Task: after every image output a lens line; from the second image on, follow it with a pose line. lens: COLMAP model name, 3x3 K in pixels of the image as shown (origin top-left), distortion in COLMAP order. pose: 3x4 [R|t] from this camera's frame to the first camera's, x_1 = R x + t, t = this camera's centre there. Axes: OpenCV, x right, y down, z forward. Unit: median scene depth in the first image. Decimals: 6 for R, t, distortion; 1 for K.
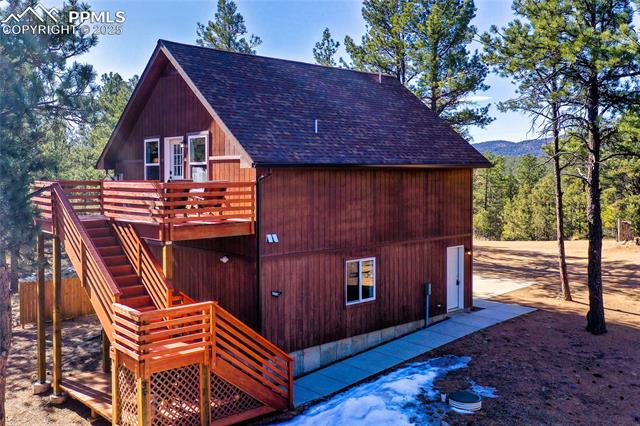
lens RADIAL K [[561.8, 0, 320.0], [0, 561.8, 213.0], [0, 0, 1]] dist [0.007803, 0.002707]
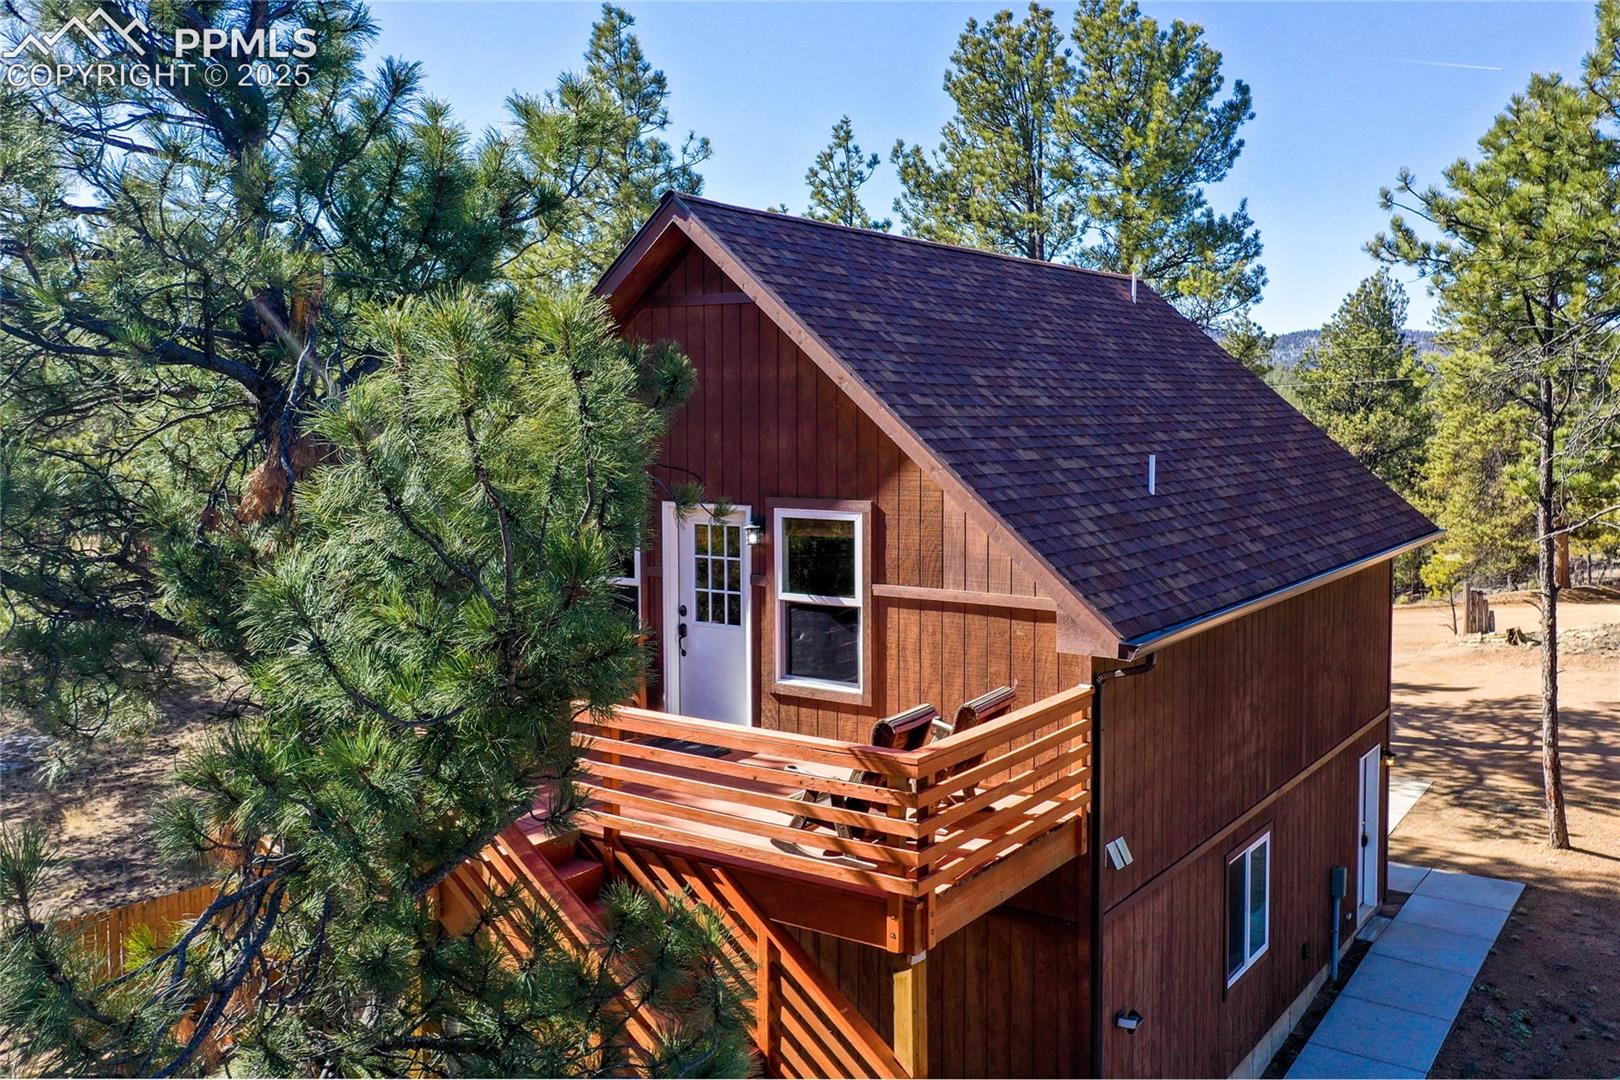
lens RADIAL K [[1245.9, 0, 860.1], [0, 1245.9, 542.6], [0, 0, 1]] dist [0.003634, -0.002060]
pose [[0.972336, -0.020118, 0.232719, -0.360493], [0.010275, 0.999004, 0.043431, -0.151841], [-0.233361, -0.039839, 0.971574, 0.324669]]
